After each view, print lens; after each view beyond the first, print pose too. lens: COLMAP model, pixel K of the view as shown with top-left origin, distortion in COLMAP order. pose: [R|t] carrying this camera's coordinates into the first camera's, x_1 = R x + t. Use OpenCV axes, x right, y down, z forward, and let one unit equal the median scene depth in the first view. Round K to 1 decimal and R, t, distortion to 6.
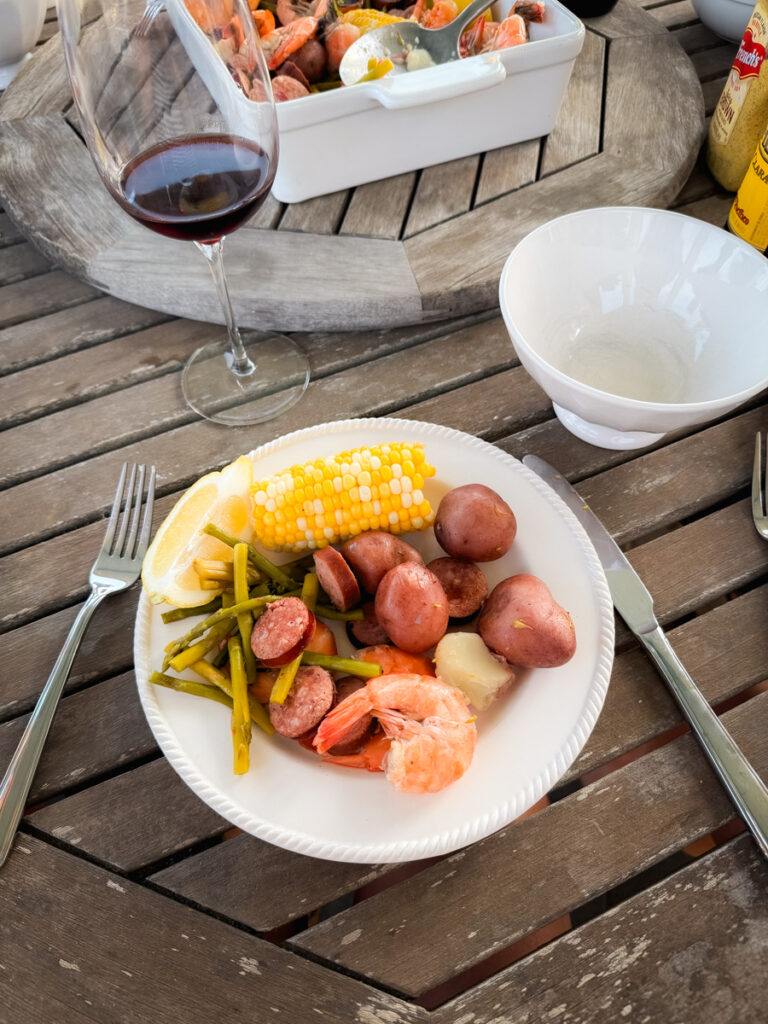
lens RADIAL K [[759.0, 0, 382.1], [0, 759.0, 515.7], [0, 0, 1]] dist [-0.025130, -0.002850]
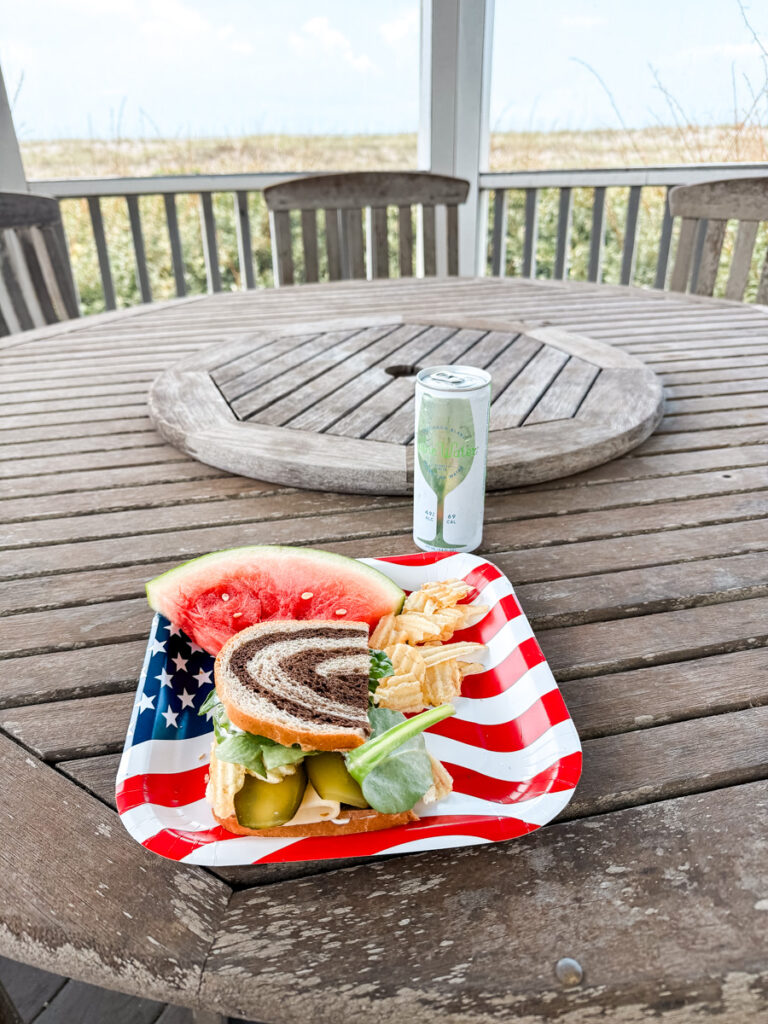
lens RADIAL K [[759.0, 0, 388.0], [0, 759.0, 511.2], [0, 0, 1]] dist [-0.025130, -0.002850]
pose [[0.977442, 0.110823, -0.179795, 0.403289], [-0.183727, 0.866030, -0.465012, 0.611469], [0.104174, 0.487556, 0.866855, -0.218269]]
